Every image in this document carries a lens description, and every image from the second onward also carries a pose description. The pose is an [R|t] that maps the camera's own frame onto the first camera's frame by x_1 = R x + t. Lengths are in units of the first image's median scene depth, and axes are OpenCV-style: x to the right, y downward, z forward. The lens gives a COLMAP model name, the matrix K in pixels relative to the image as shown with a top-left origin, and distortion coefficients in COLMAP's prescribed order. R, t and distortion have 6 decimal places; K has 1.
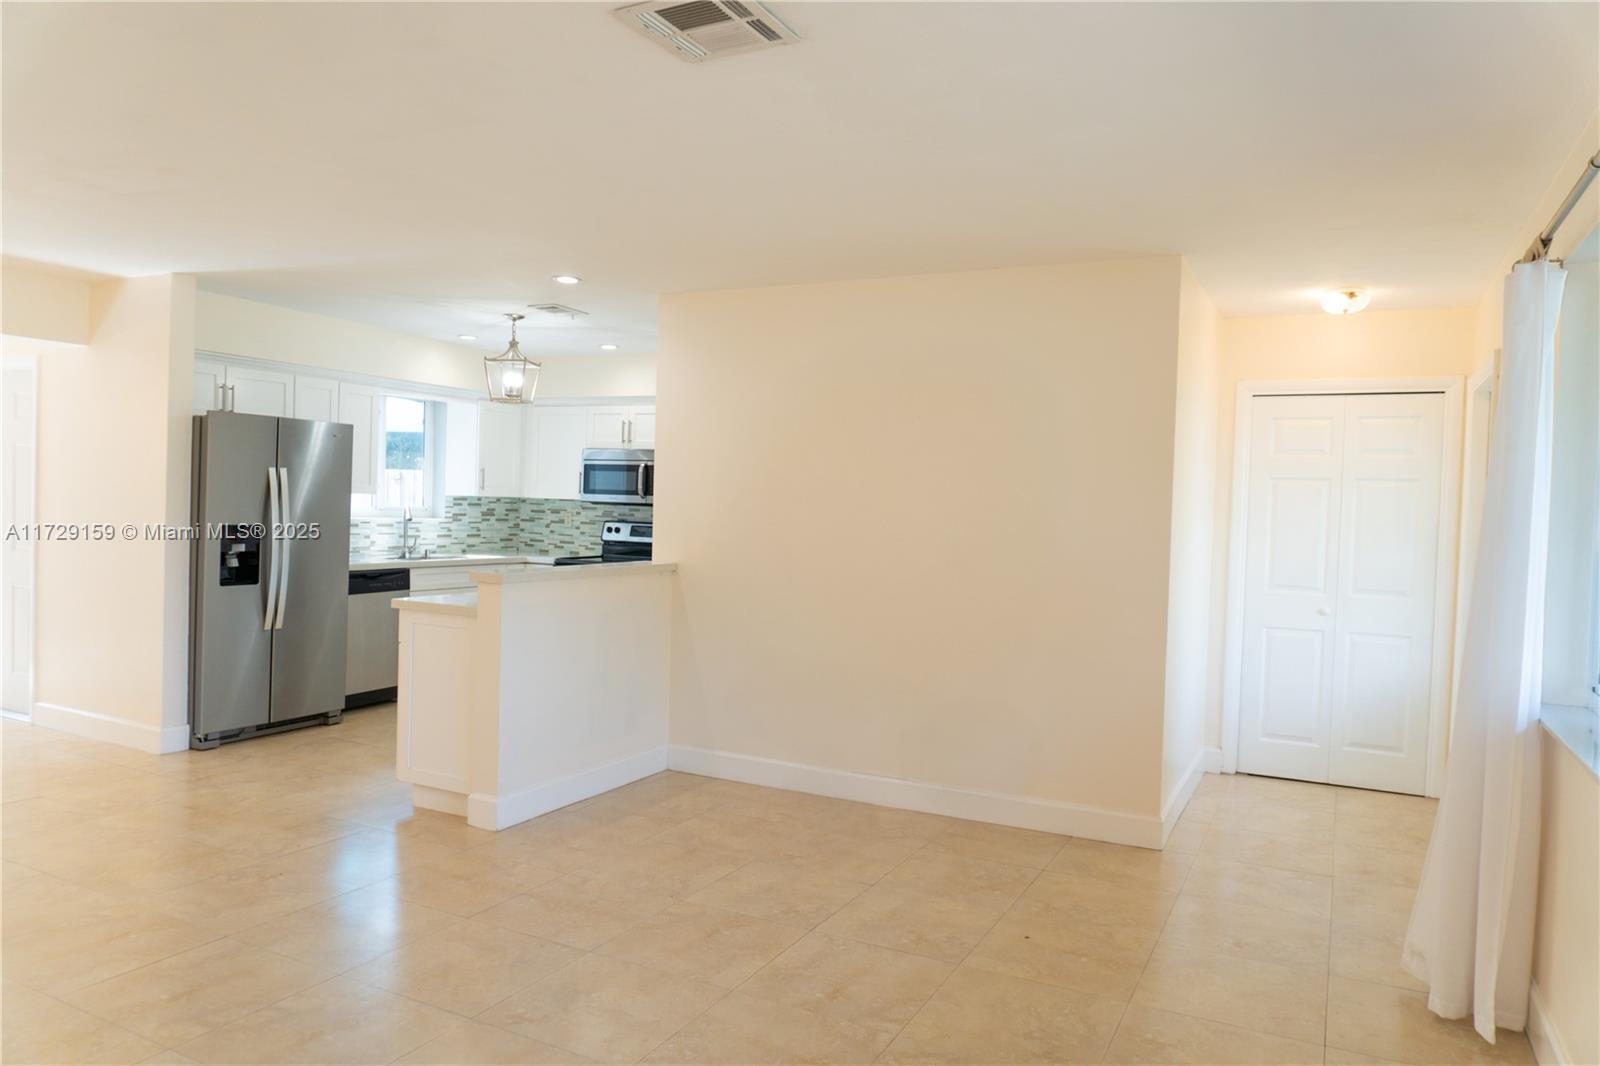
lens RADIAL K [[1068.6, 0, 799.0], [0, 1068.6, 529.4], [0, 0, 1]] dist [-0.028816, 0.005525]
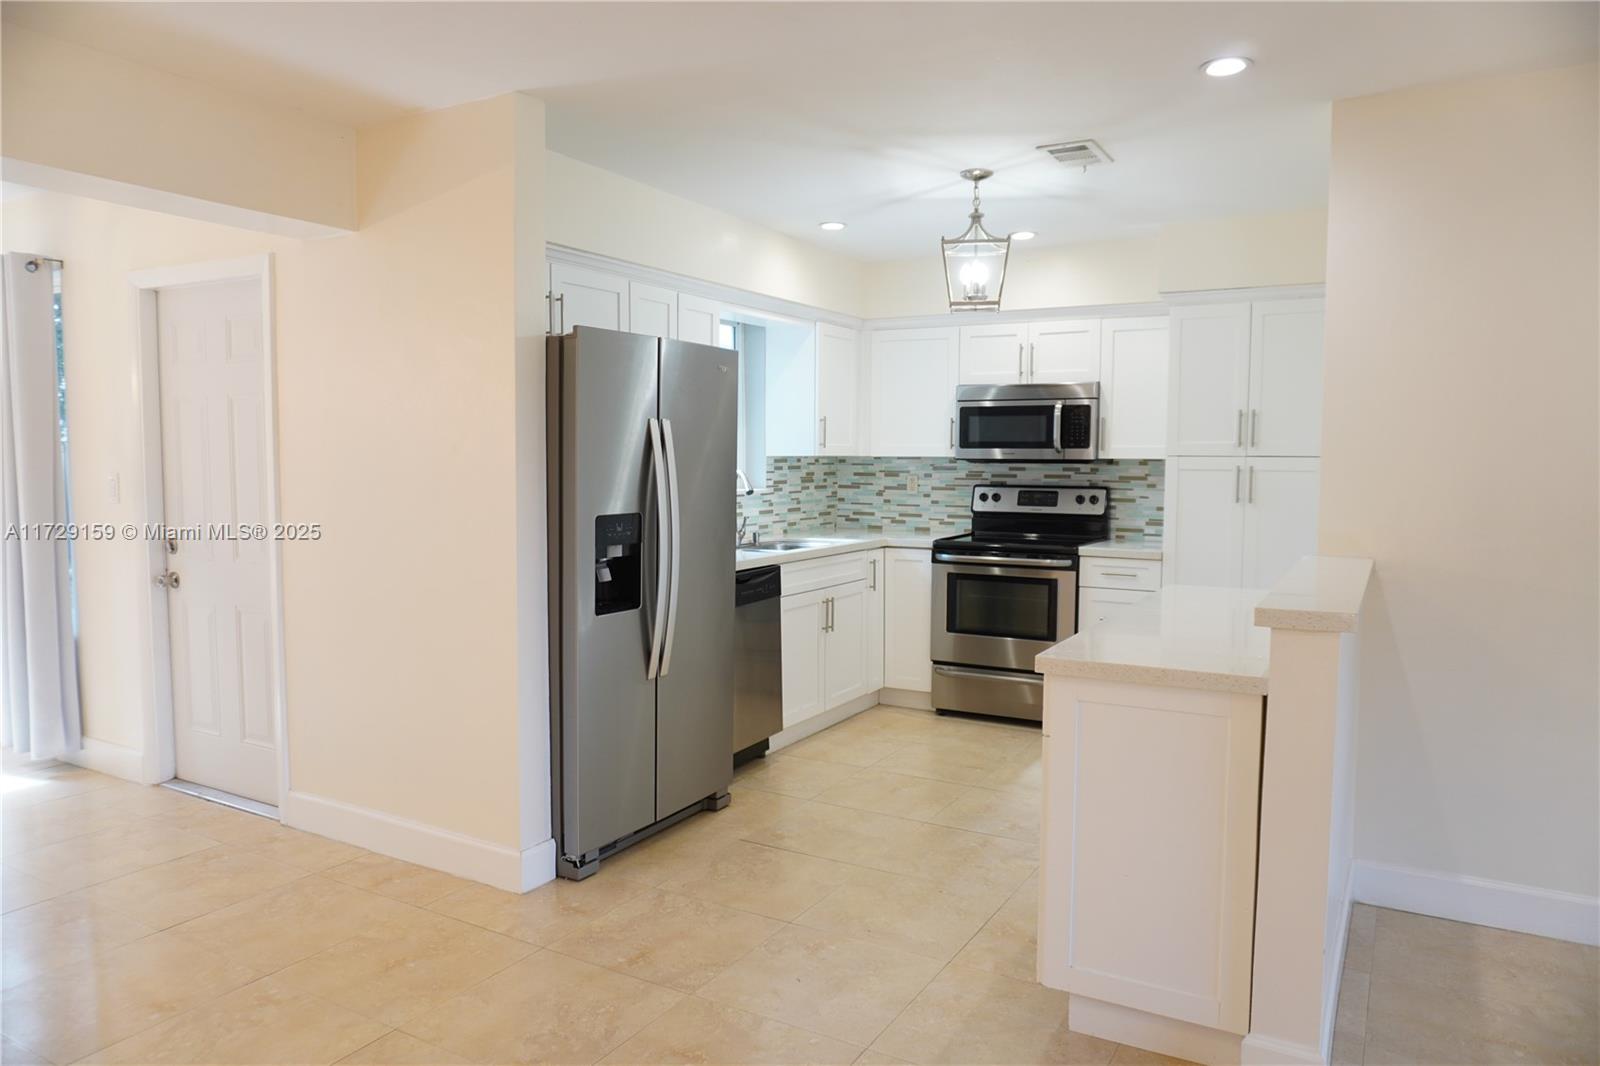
lens RADIAL K [[1068.6, 0, 800.8], [0, 1068.6, 533.9], [0, 0, 1]] dist [-0.028816, 0.005525]
pose [[0.998203, -0.026262, -0.053870, -0.267654], [0.028889, 0.998402, 0.048576, -0.013789], [0.052508, -0.050045, 0.997366, 0.267738]]
